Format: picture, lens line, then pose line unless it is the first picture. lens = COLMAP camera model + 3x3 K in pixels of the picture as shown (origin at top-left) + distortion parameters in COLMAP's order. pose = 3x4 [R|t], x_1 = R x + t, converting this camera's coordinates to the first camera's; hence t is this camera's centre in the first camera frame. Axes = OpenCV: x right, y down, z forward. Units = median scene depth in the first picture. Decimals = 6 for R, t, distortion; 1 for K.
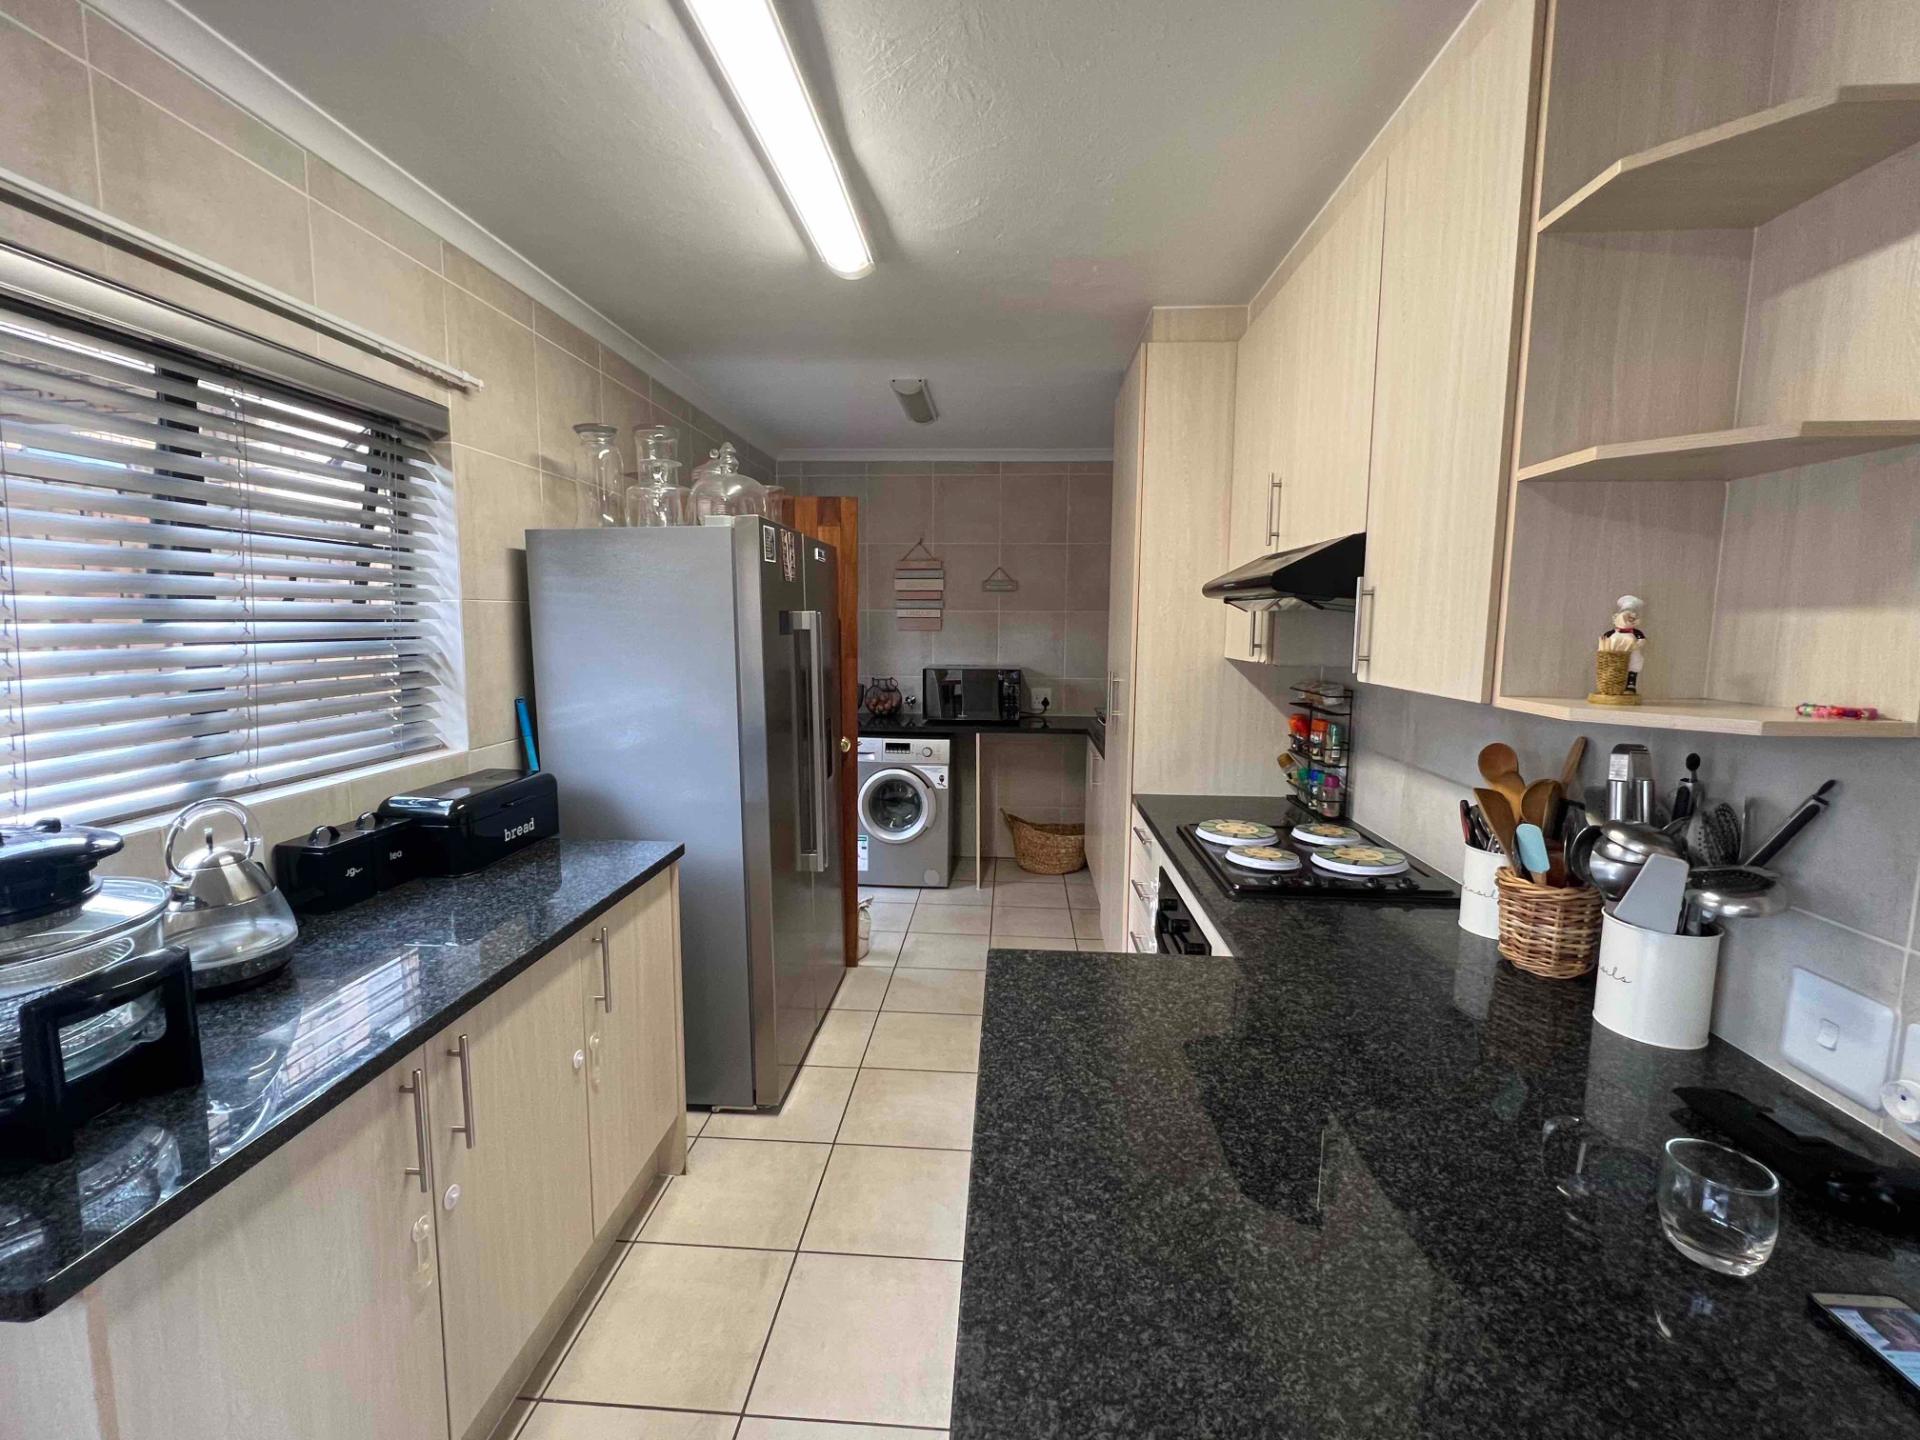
lens RADIAL K [[843.8, 0, 953.1], [0, 843.8, 726.5], [0, 0, 1]] dist [-0.001686, 0.000198]
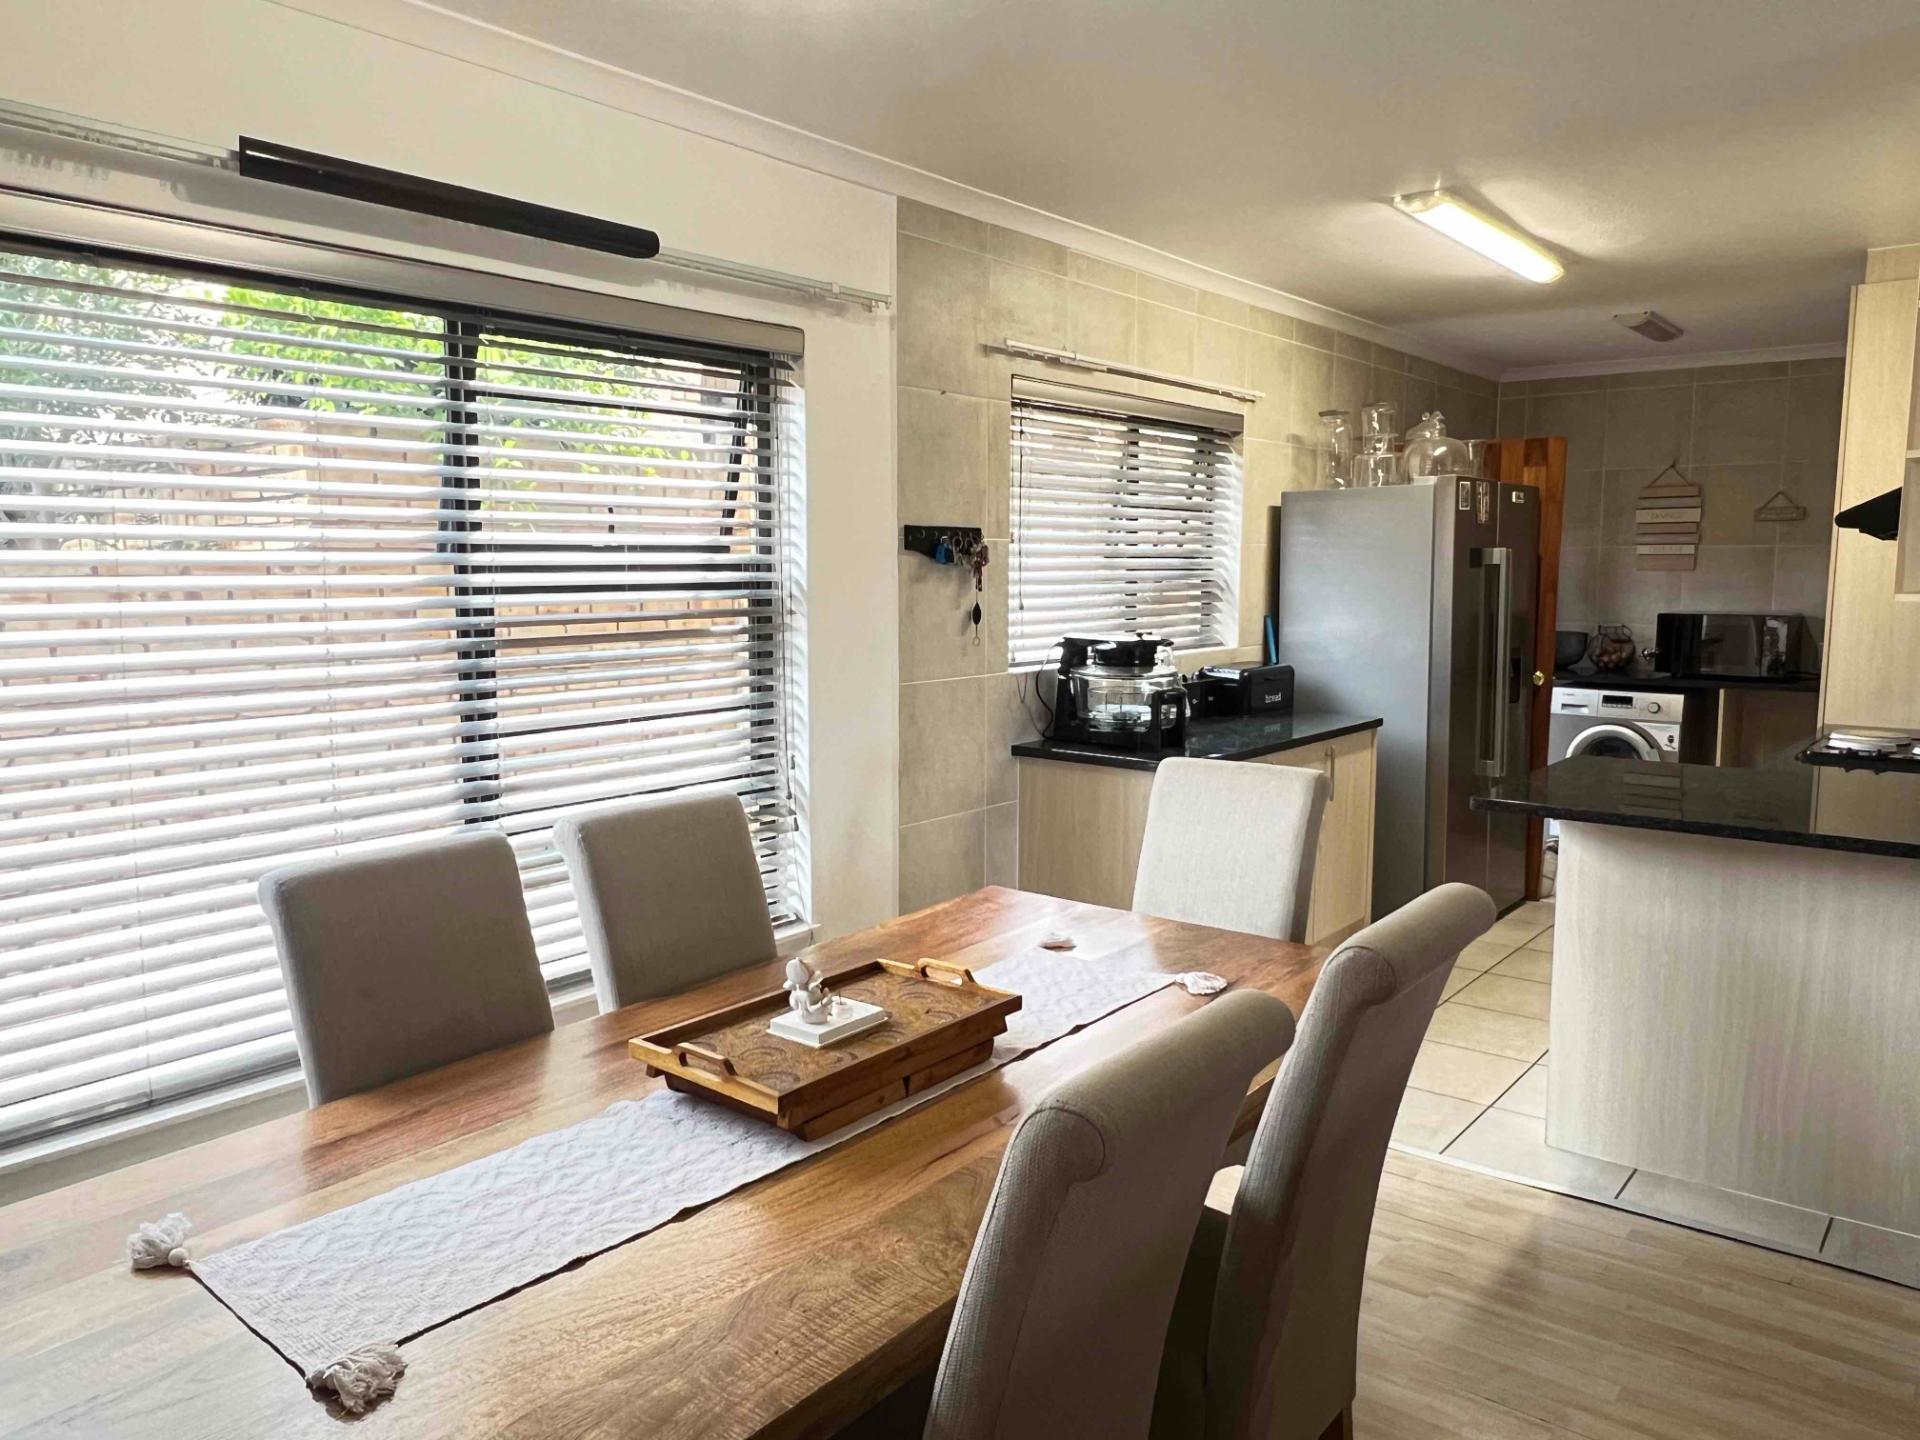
lens RADIAL K [[1339.3, 0, 948.0], [0, 1339.3, 724.5], [0, 0, 1]] dist [-0.000081, -0.005646]
pose [[0.819621, 0.060570, -0.569696, 0.287841], [-0.065292, 0.997792, 0.012150, 0.140605], [0.569174, 0.027238, 0.821766, -0.998730]]
